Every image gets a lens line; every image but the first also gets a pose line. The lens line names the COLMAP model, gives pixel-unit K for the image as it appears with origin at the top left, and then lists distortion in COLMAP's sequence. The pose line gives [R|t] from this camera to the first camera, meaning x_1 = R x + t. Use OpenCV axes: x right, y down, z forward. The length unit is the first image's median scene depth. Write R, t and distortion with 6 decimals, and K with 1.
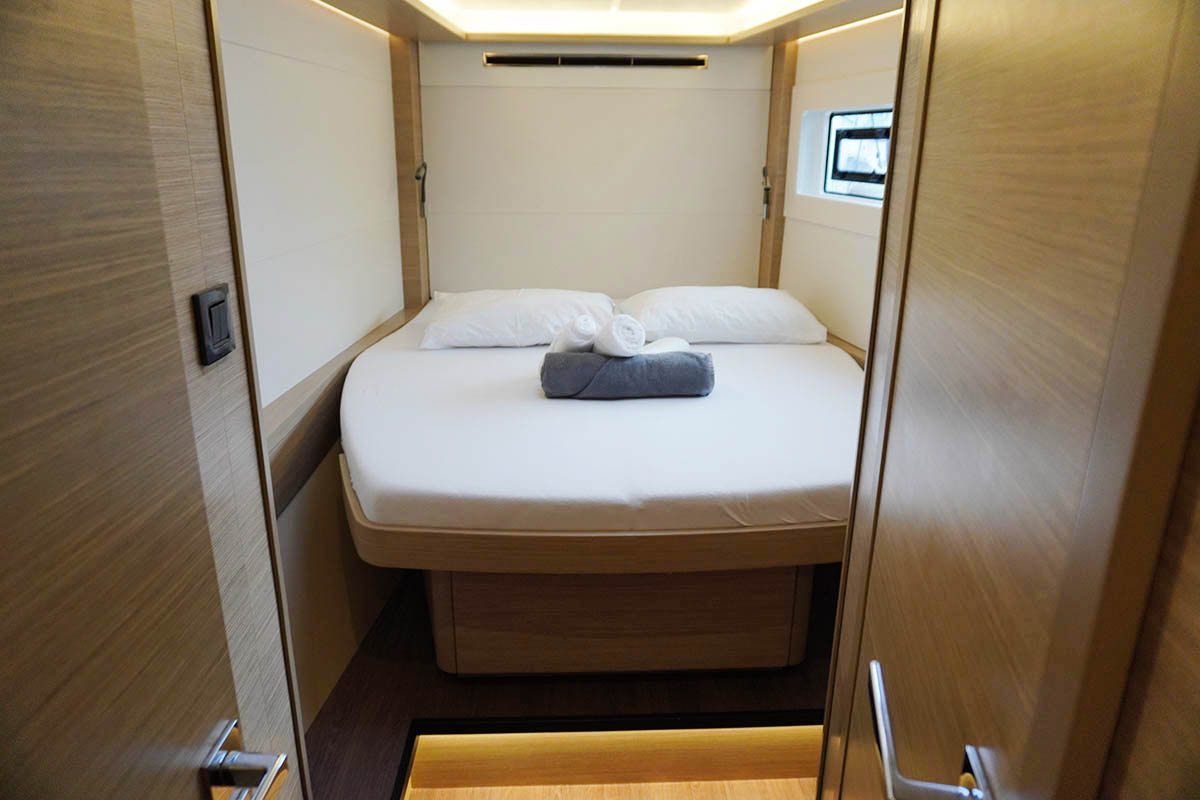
lens RADIAL K [[809.5, 0, 591.4], [0, 809.5, 400.4], [0, 0, 1]] dist [-0.044219, 0.030869]
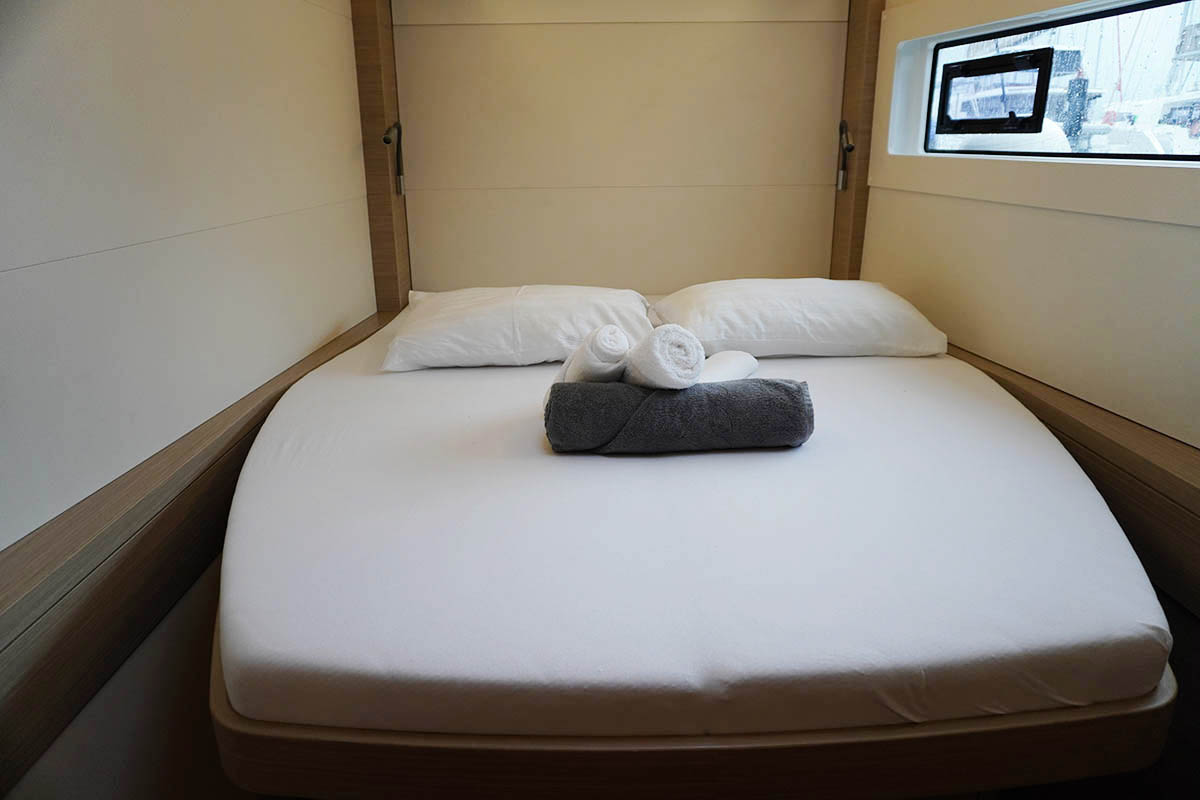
lens RADIAL K [[809.5, 0, 608.6], [0, 809.5, 400.3], [0, 0, 1]] dist [-0.044219, 0.030869]
pose [[0.999885, -0.013097, -0.007590, -0.004980], [0.013156, 0.999883, 0.007748, -0.040340], [0.007488, -0.007847, 0.999941, 0.279305]]
